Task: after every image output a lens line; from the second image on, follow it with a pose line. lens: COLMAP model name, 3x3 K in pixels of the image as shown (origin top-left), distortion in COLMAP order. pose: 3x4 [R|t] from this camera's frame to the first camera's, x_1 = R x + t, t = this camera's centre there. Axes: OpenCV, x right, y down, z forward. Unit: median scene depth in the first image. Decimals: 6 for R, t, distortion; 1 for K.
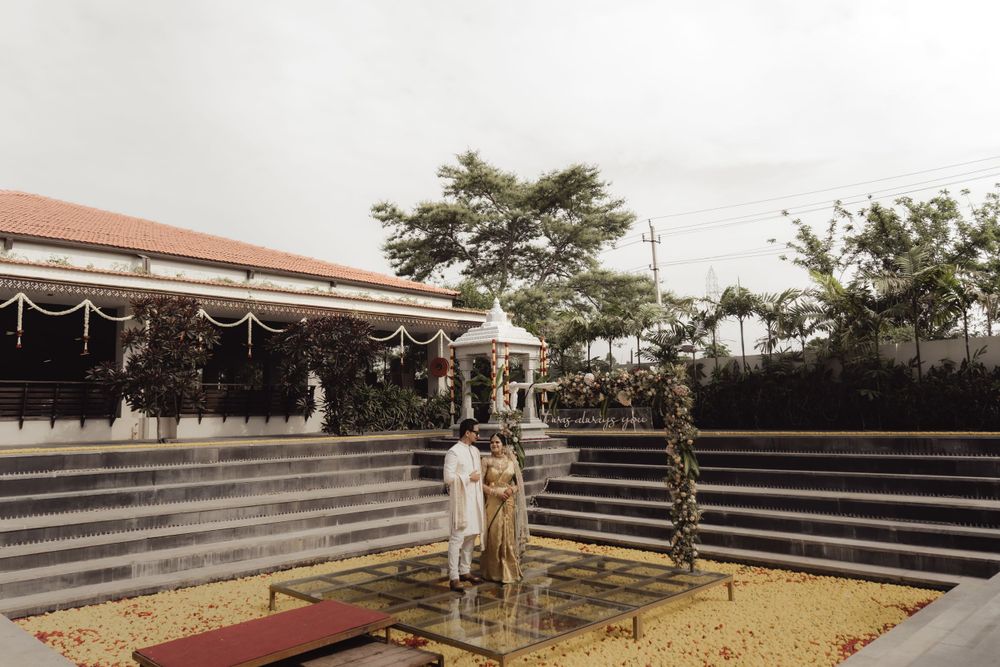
lens RADIAL K [[749.3, 0, 505.6], [0, 749.3, 330.0], [0, 0, 1]] dist [-0.005023, 0.009829]
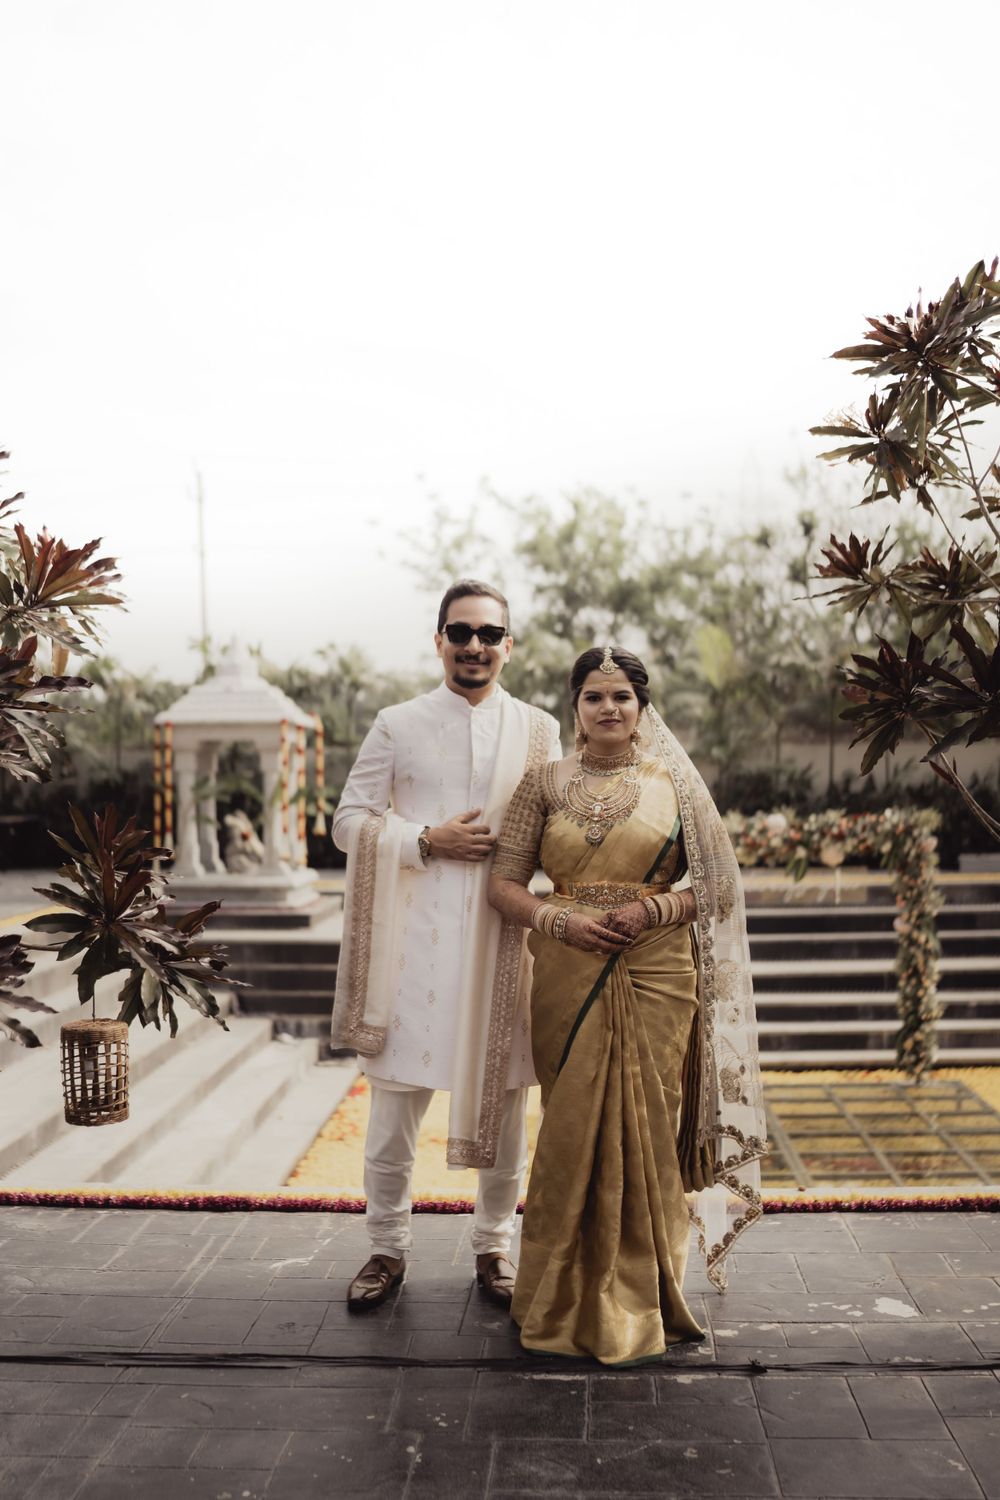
lens RADIAL K [[1502.7, 0, 485.1], [0, 1502.7, 785.8], [0, 0, 1]] dist [-0.165185, 0.145141]
pose [[0.752072, 0.018717, 0.658815, -0.753963], [-0.075806, 0.995419, 0.058256, -0.021252], [-0.654707, -0.093755, 0.750046, 0.139851]]
